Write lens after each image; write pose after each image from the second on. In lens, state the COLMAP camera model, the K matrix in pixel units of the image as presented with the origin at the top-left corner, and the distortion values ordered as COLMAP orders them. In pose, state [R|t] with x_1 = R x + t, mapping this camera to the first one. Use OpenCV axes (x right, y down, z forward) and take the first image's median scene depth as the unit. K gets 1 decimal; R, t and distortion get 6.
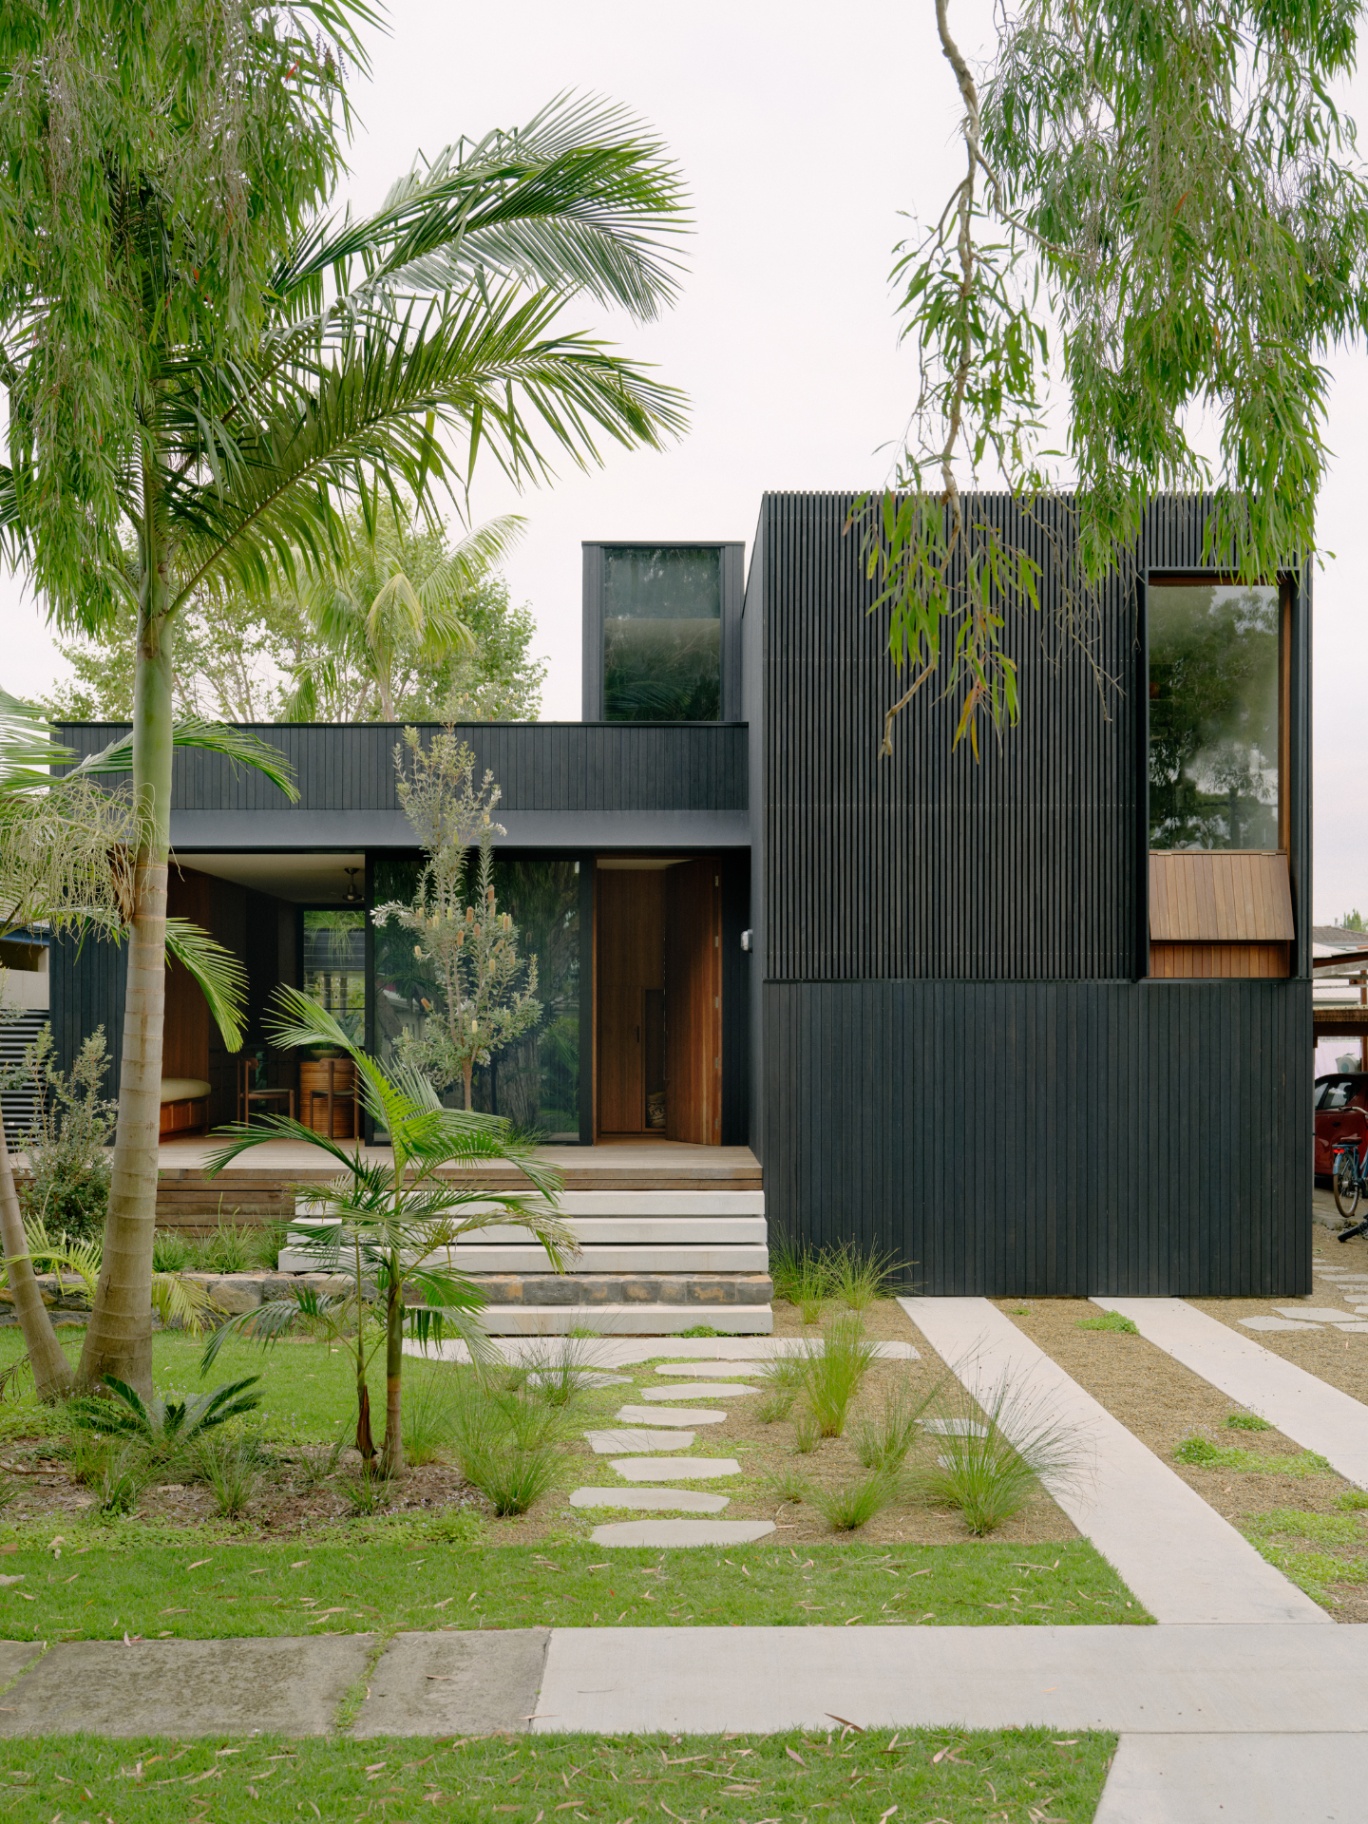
lens RADIAL K [[2979.9, 0, 696.0], [0, 2979.9, 900.3], [0, 0, 1]] dist [-0.044543, 0.000000]
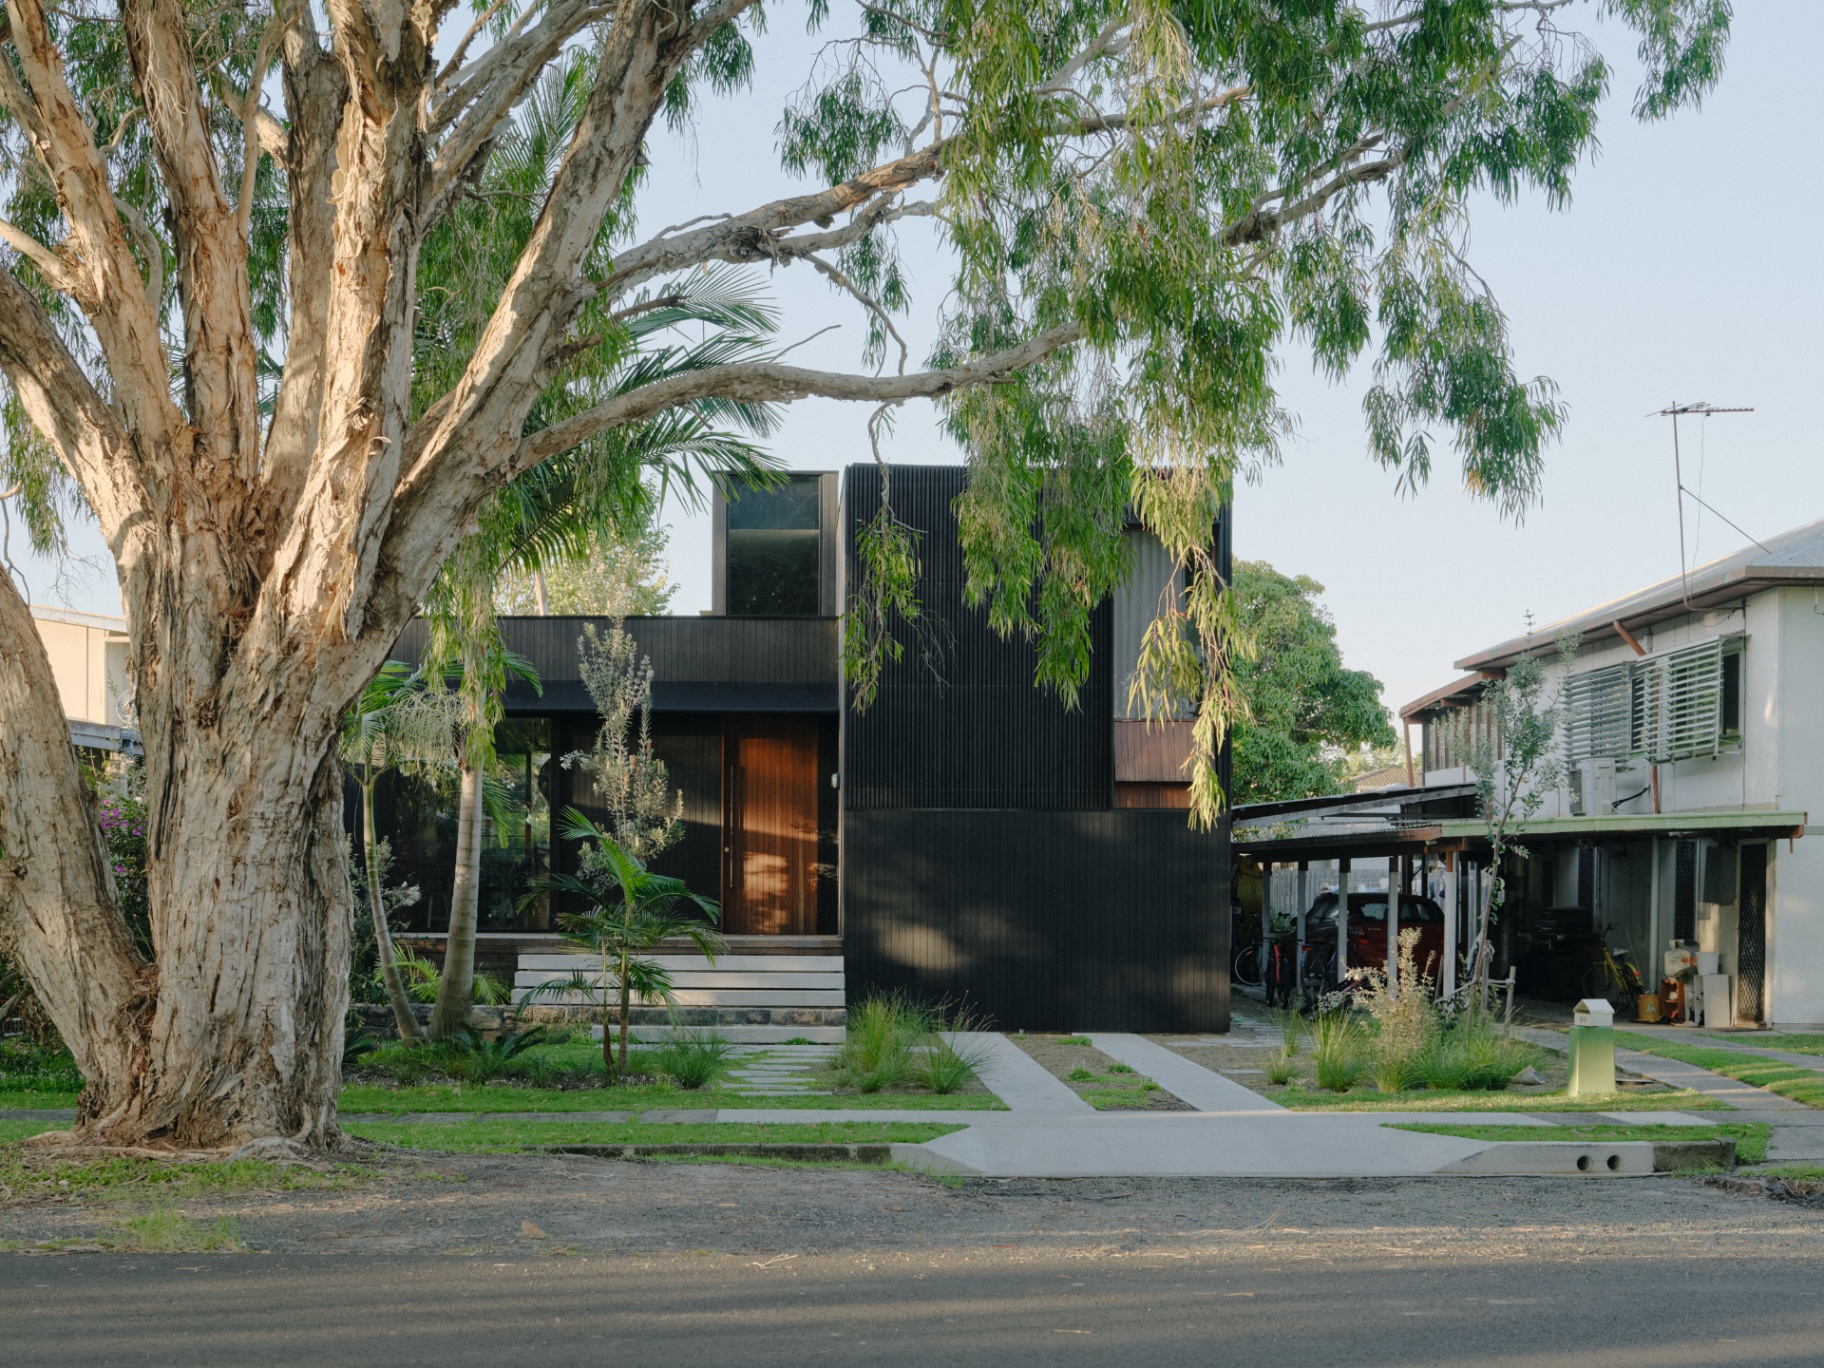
lens RADIAL K [[5544.1, 0, 900.8], [0, 5544.1, 692.6], [0, 0, 1]] dist [0.332371, 0.000000]
pose [[0.999925, 0.004440, 0.011398, 0.020766], [-0.004406, 0.999986, -0.003041, -0.022116], [-0.011412, 0.002990, 0.999930, -1.785841]]
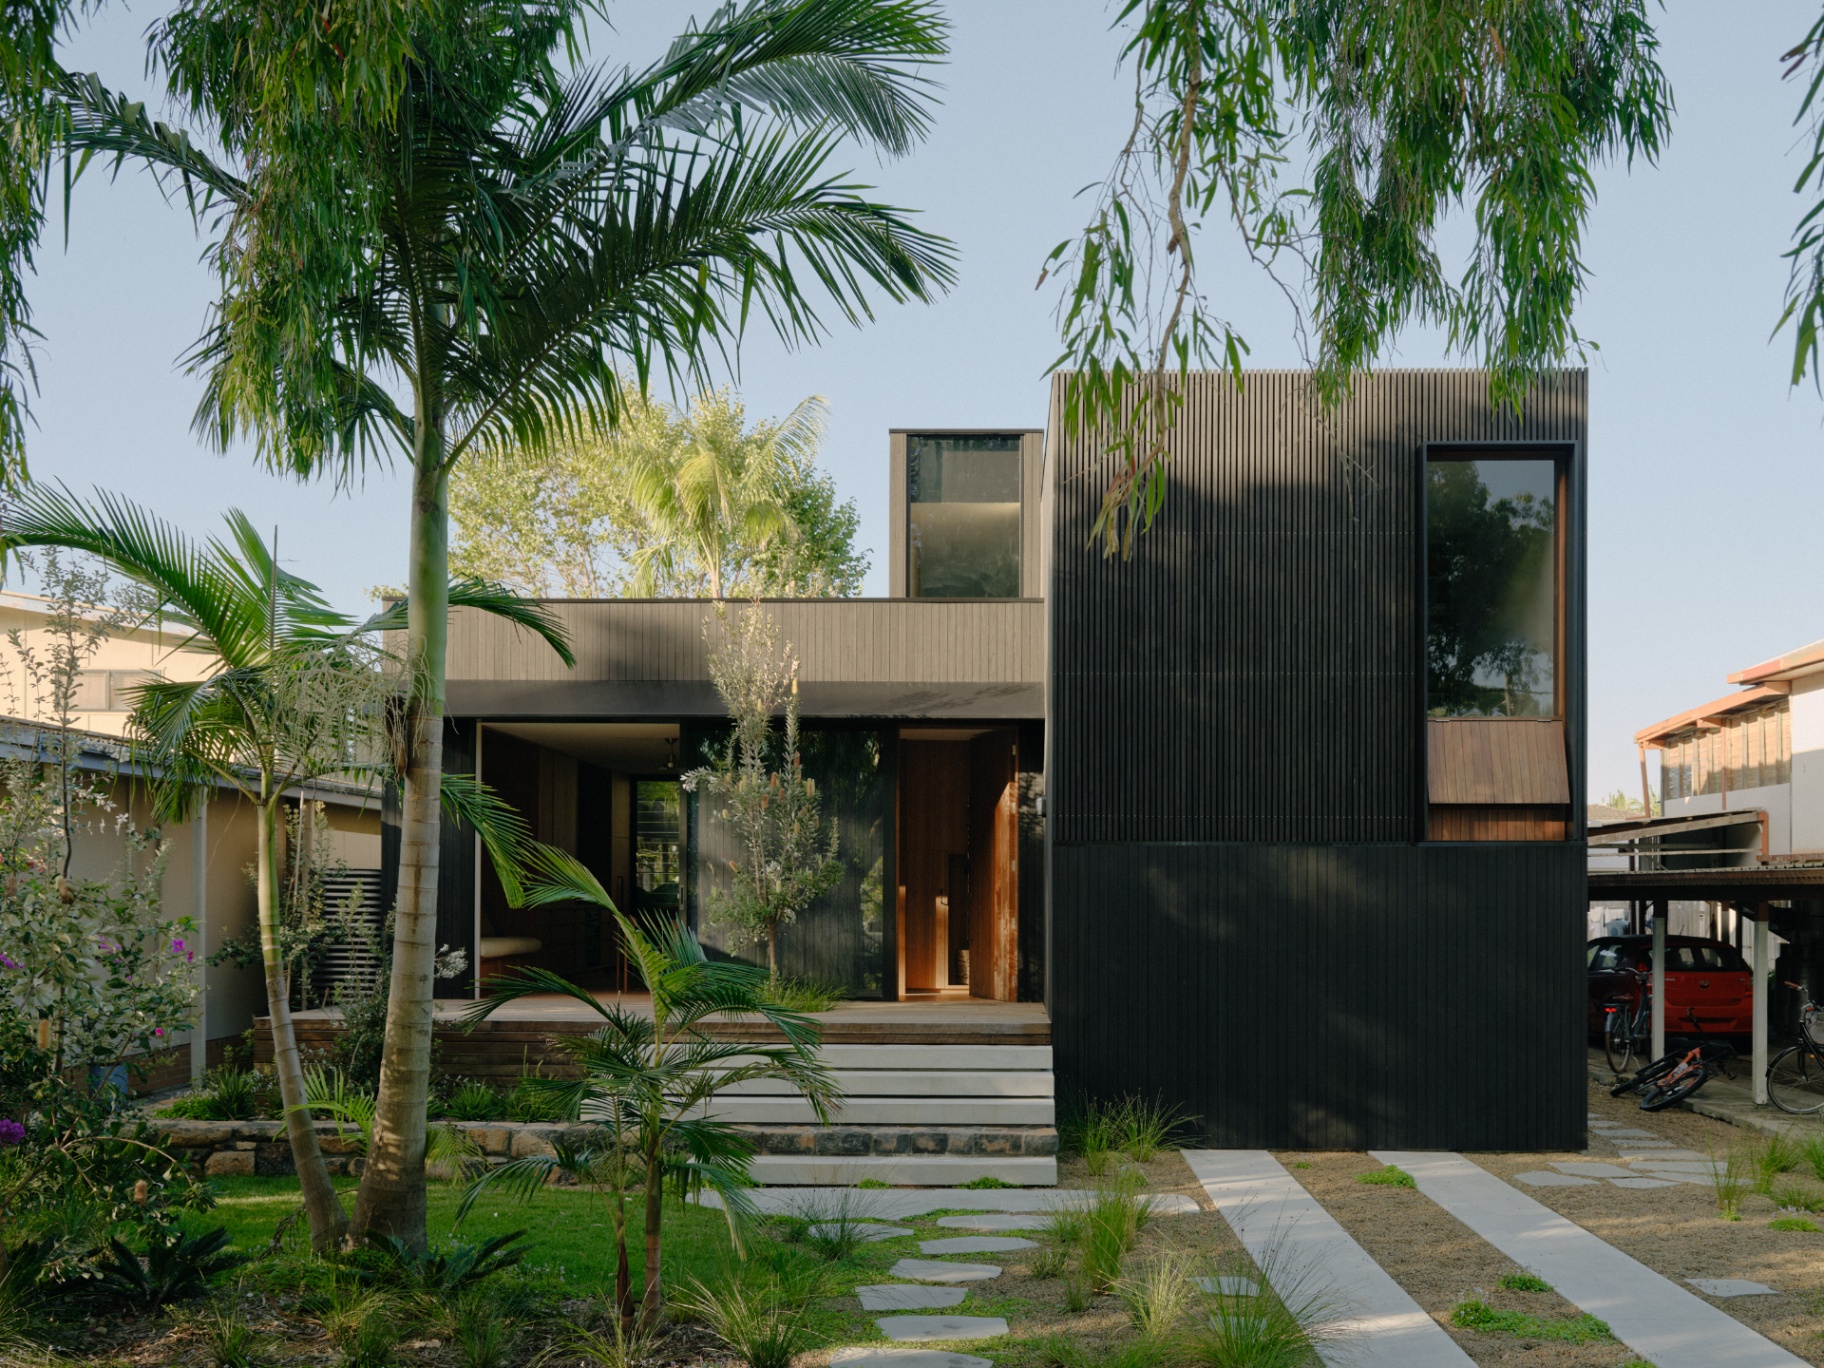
lens RADIAL K [[2572.8, 0, 942.1], [0, 2572.8, 738.8], [0, 0, 1]] dist [-0.036307, 0.000000]
pose [[0.999258, 0.001446, -0.038497, 0.020196], [-0.002240, 0.999785, -0.020607, 0.010288], [0.038459, 0.020678, 0.999046, 0.112816]]
